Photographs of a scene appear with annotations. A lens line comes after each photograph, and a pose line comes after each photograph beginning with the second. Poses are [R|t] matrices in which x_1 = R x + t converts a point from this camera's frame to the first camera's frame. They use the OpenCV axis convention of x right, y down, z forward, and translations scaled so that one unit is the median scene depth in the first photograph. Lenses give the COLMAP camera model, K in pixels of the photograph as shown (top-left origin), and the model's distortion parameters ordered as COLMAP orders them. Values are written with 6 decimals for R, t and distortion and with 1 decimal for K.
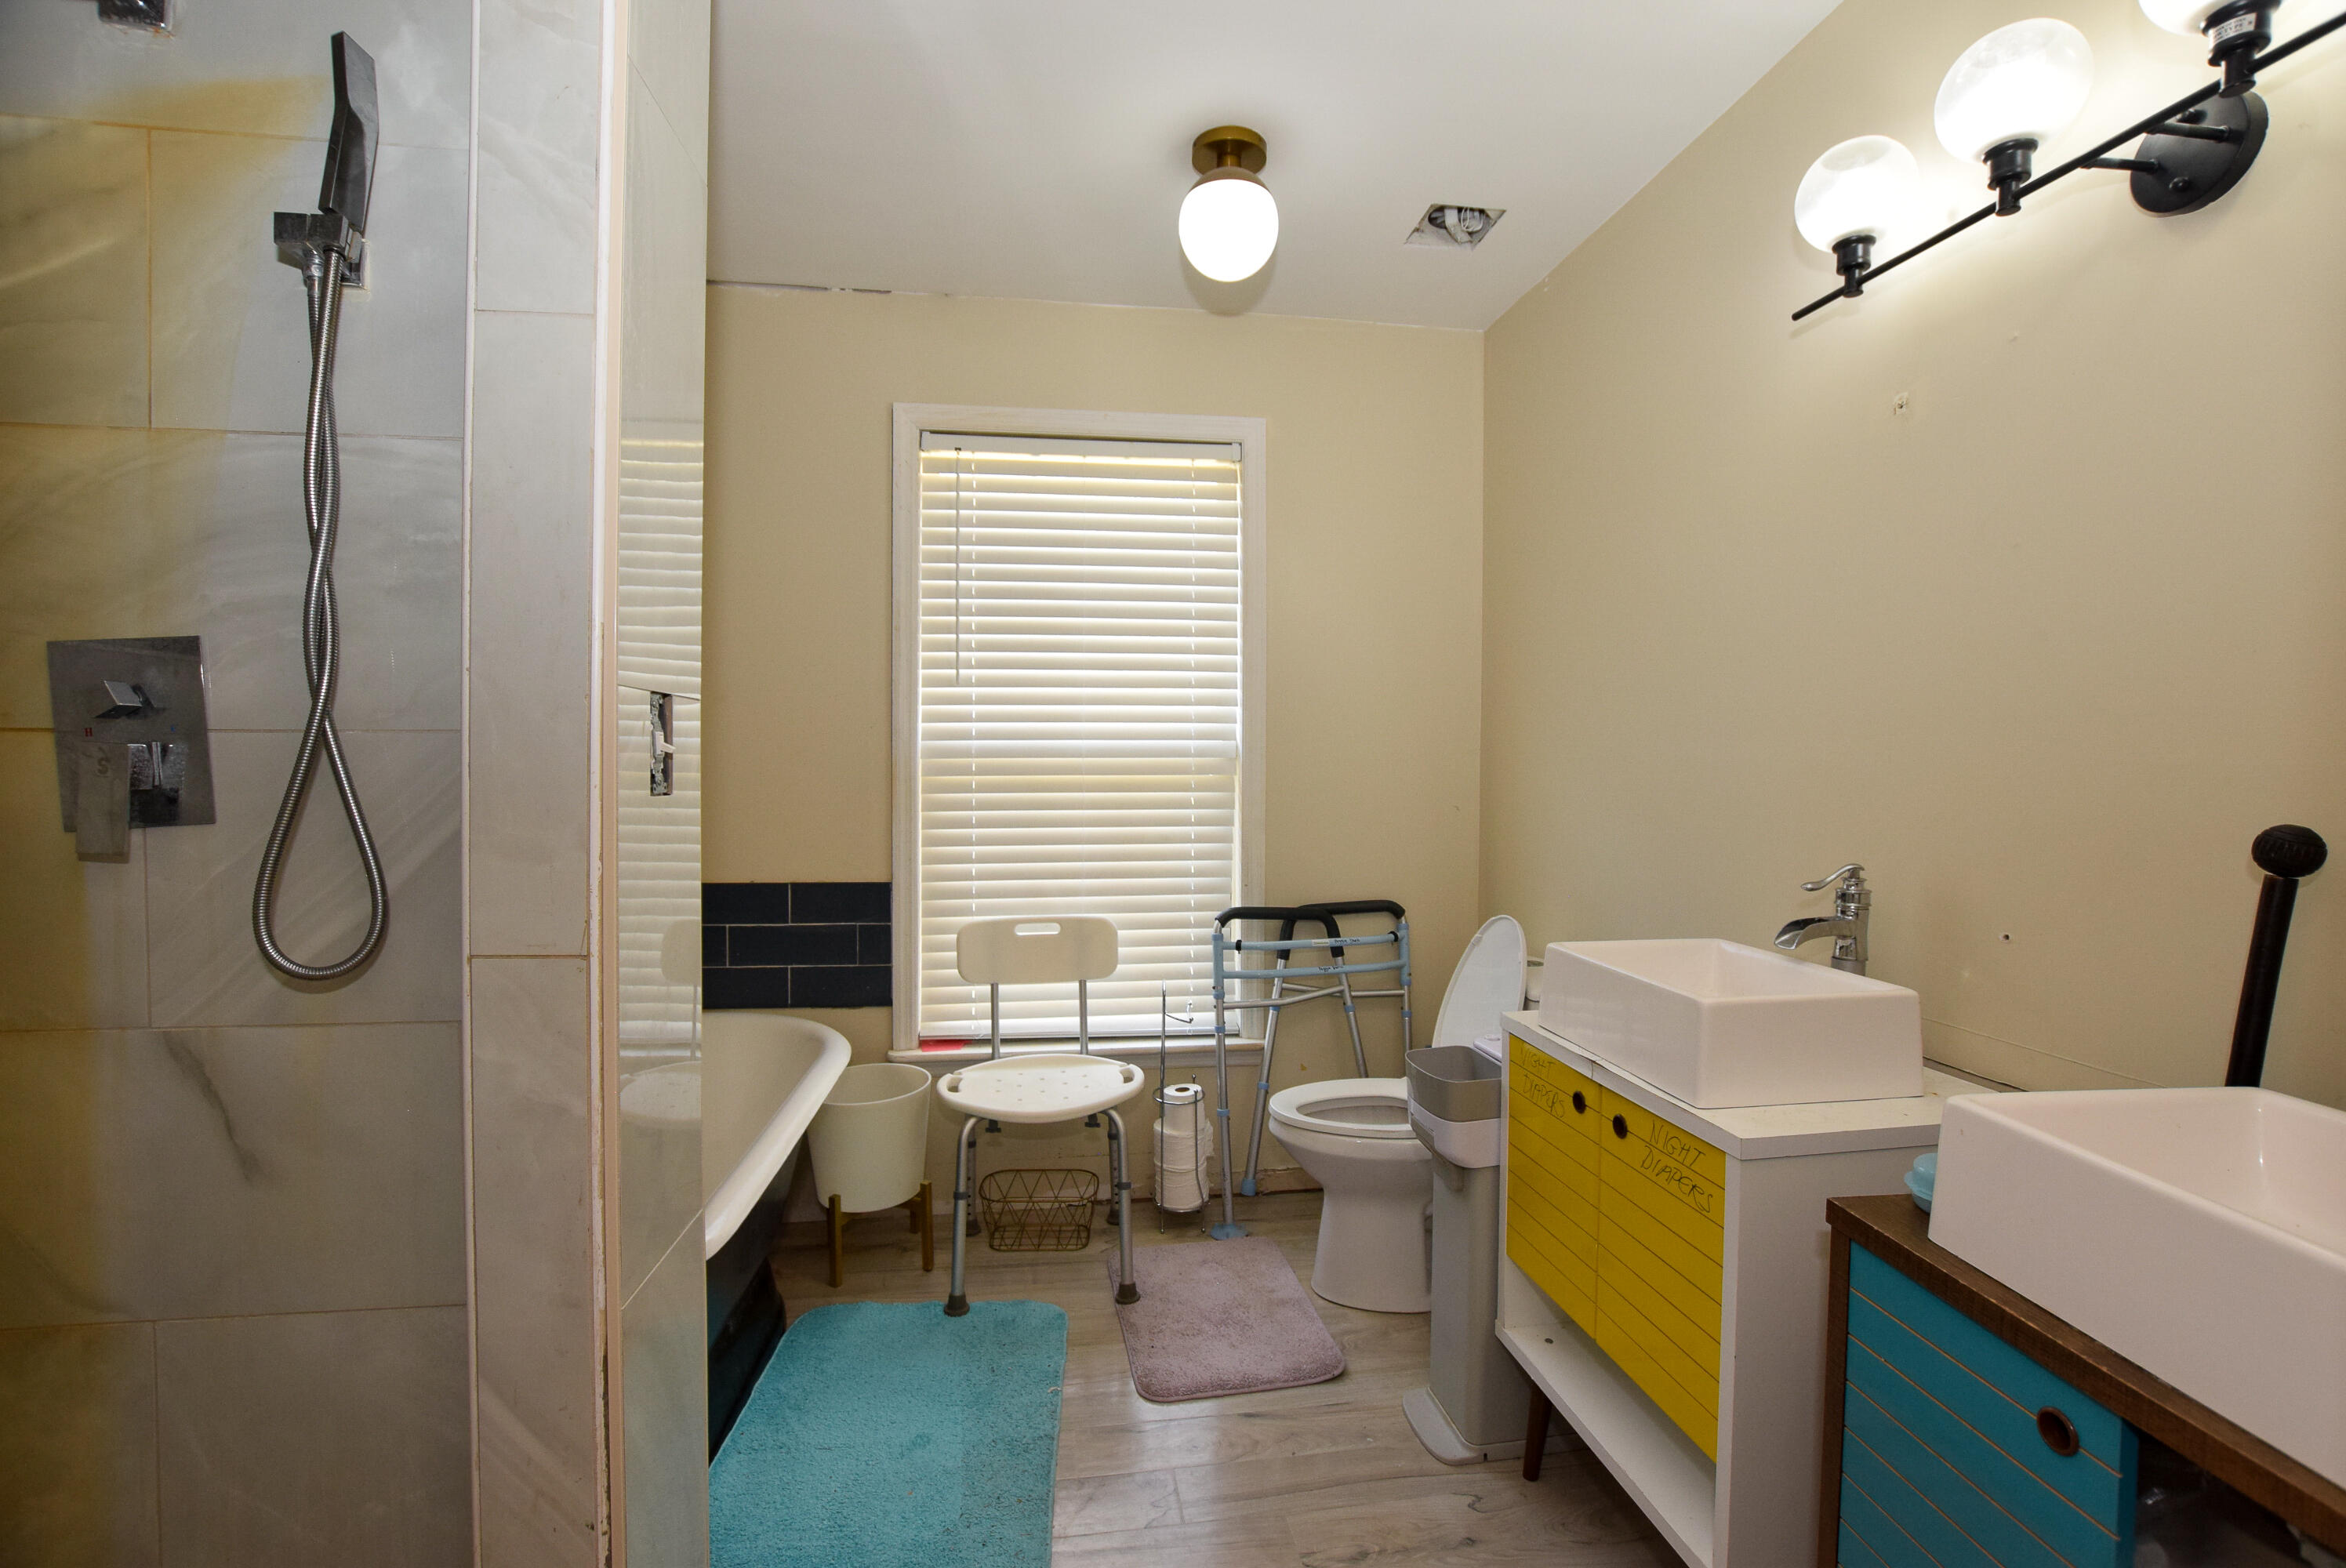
lens RADIAL K [[1030.3, 0, 1173.0], [0, 1030.3, 784.0], [0, 0, 1]] dist [-0.041522, 0.010090]
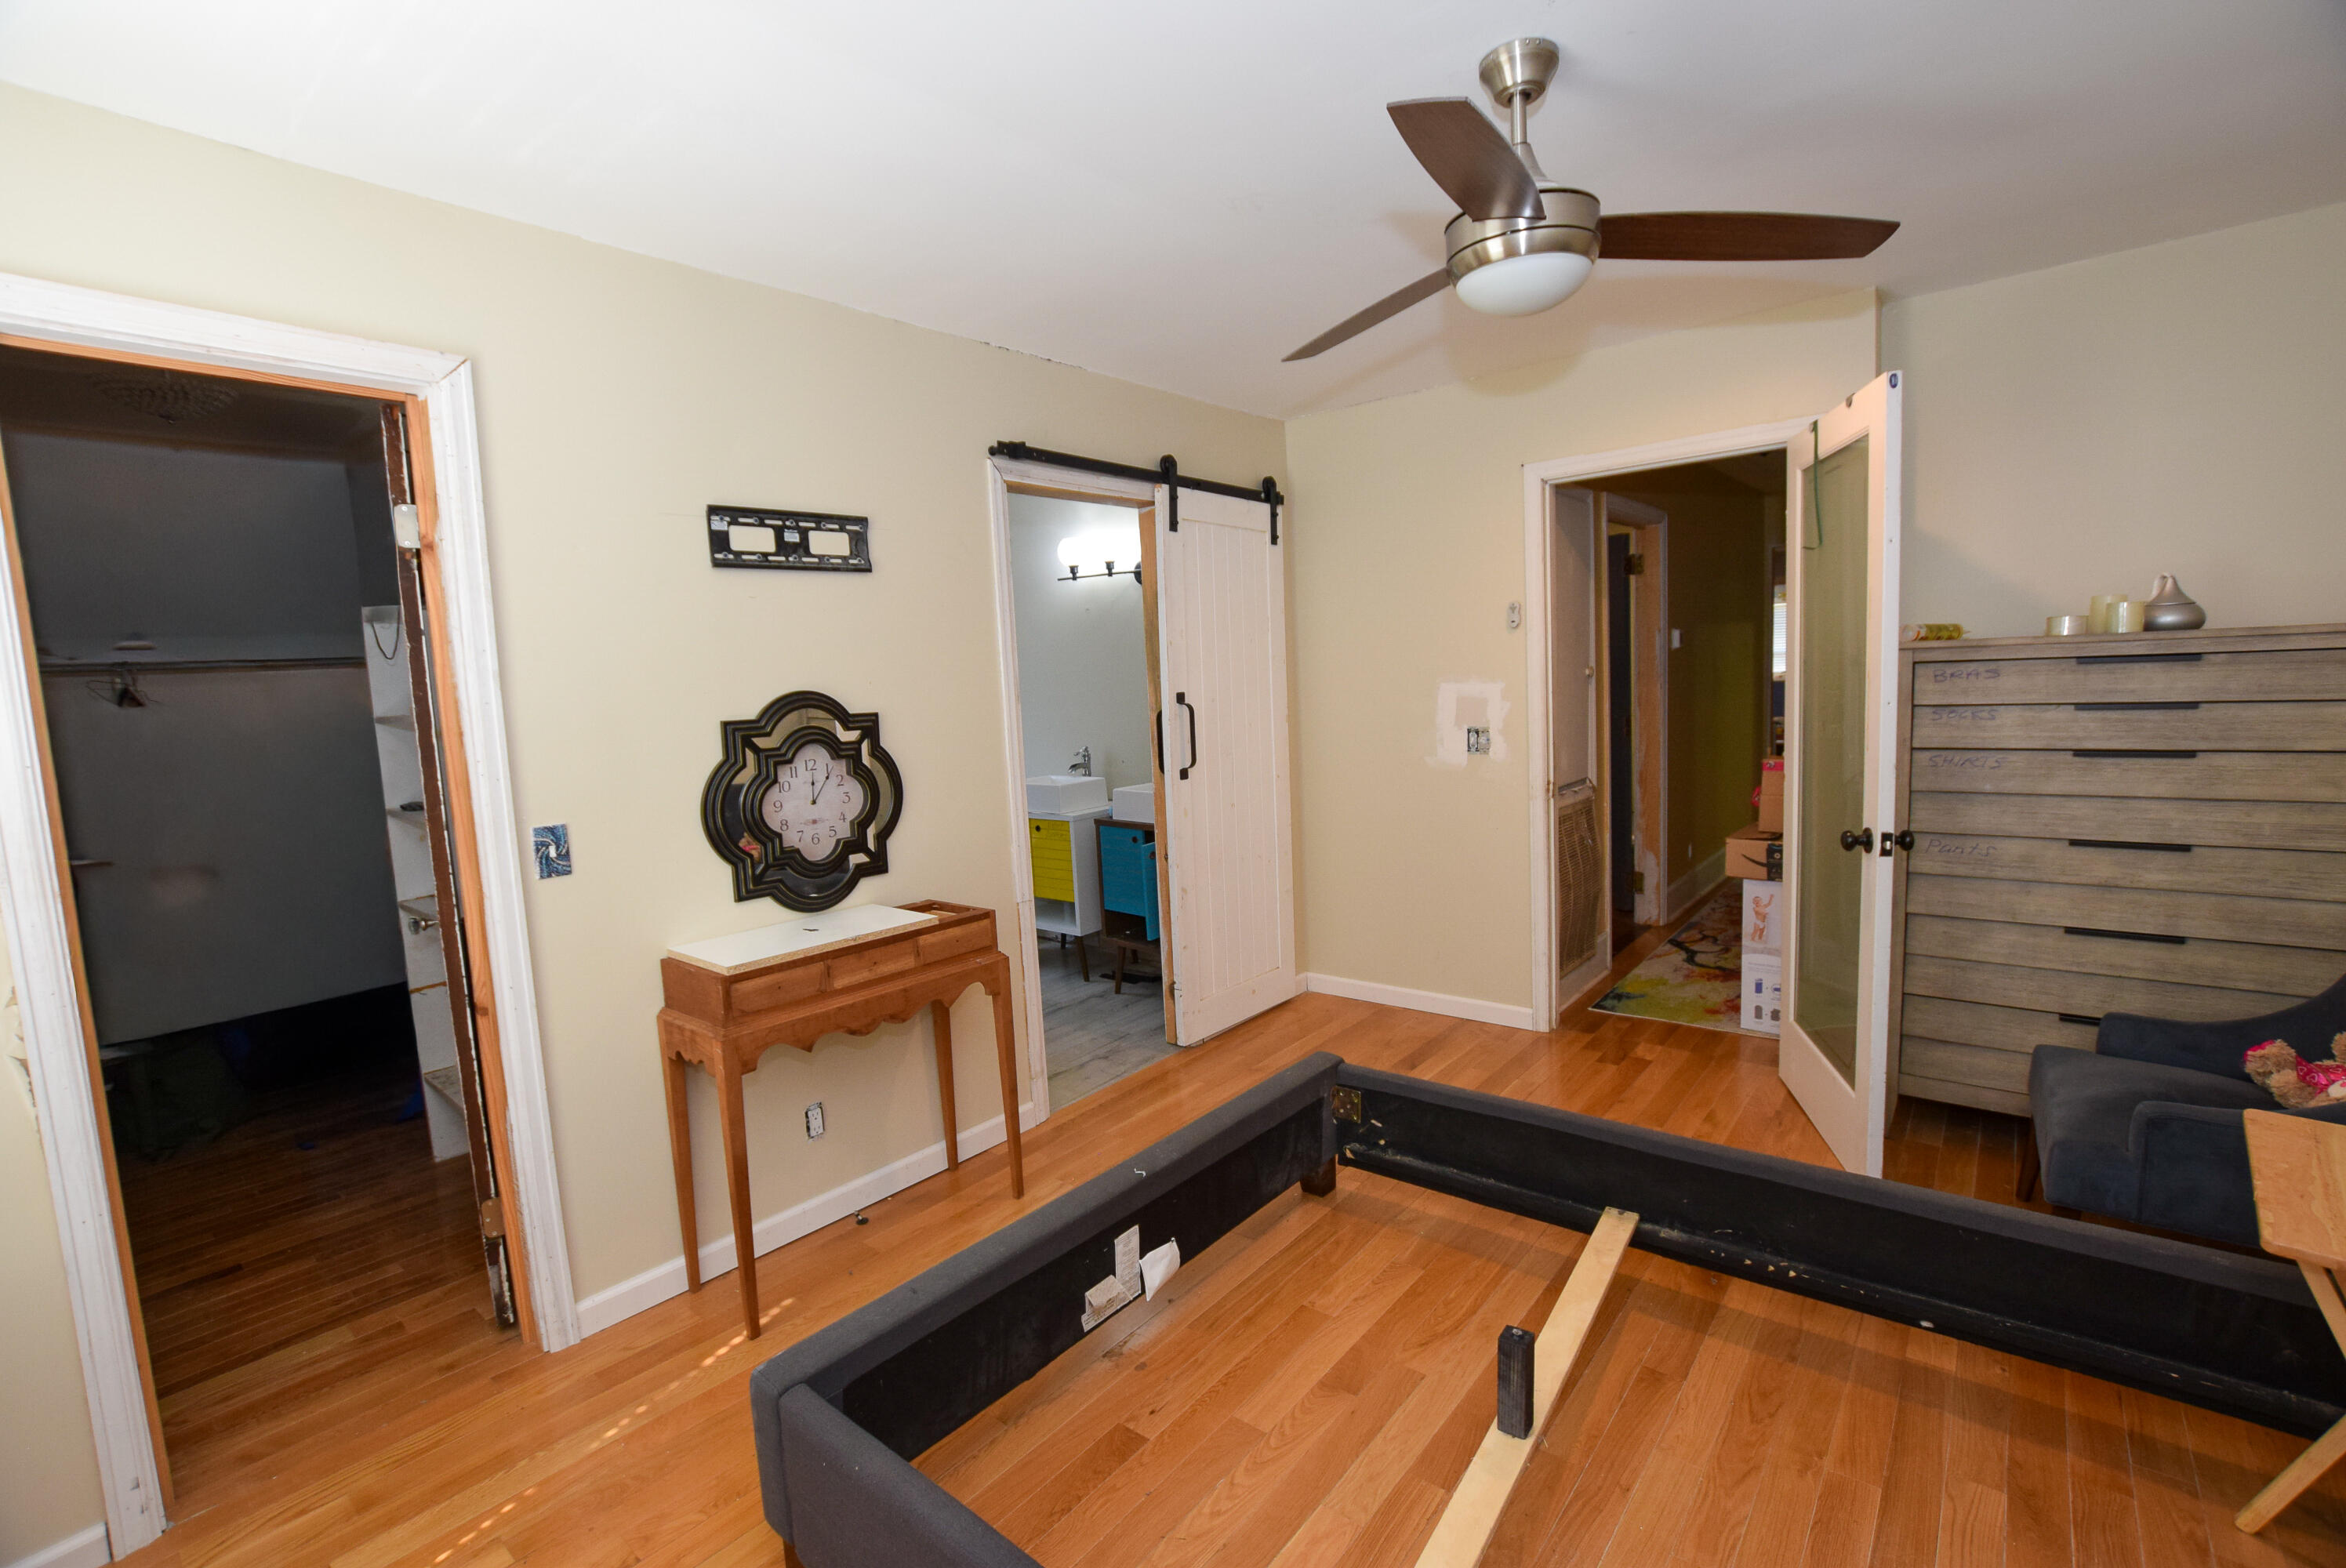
lens RADIAL K [[1030.3, 0, 1173.0], [0, 1030.3, 784.0], [0, 0, 1]] dist [-0.041522, 0.010090]
pose [[0.735208, -0.110819, 0.668721, -2.137117], [0.066123, 0.993565, 0.091955, -0.145231], [-0.674608, -0.023388, 0.737805, -2.611245]]
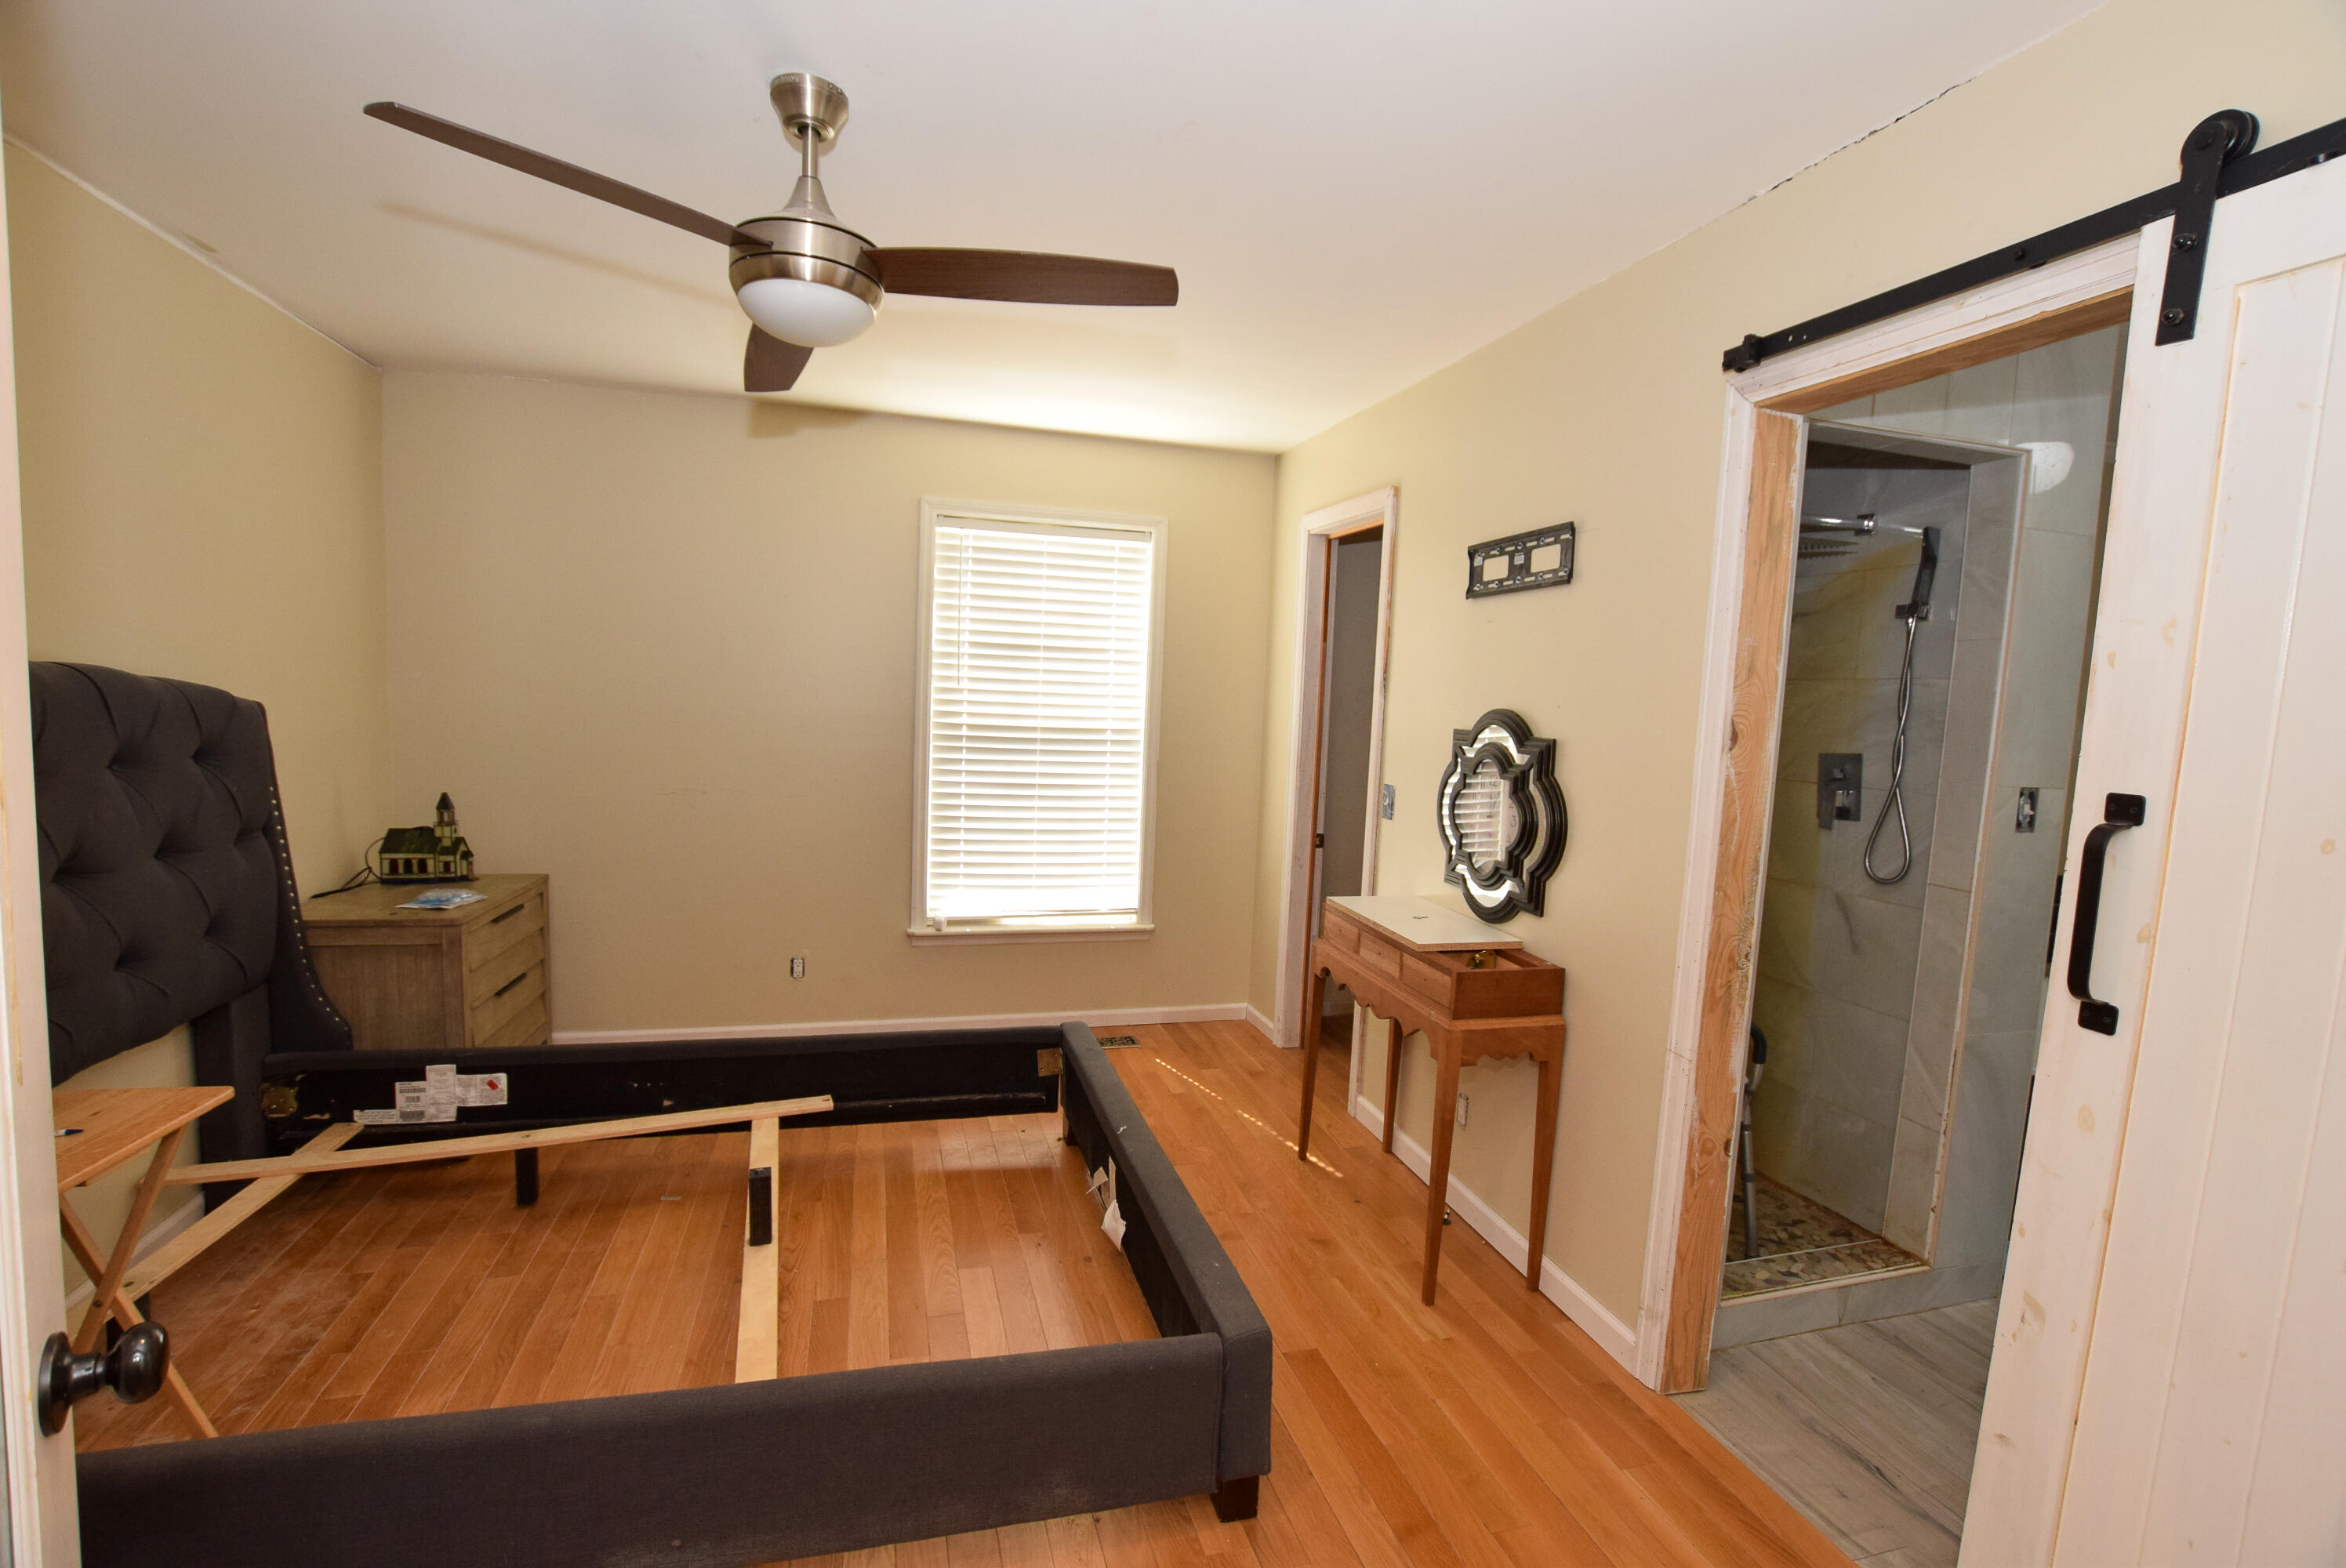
lens RADIAL K [[1030.3, 0, 1173.0], [0, 1030.3, 784.0], [0, 0, 1]] dist [-0.041522, 0.010090]
pose [[0.145253, 0.090186, -0.985276, 1.507610], [-0.060963, 0.994761, 0.082067, -0.175749], [0.987515, 0.048144, 0.149990, -1.292435]]
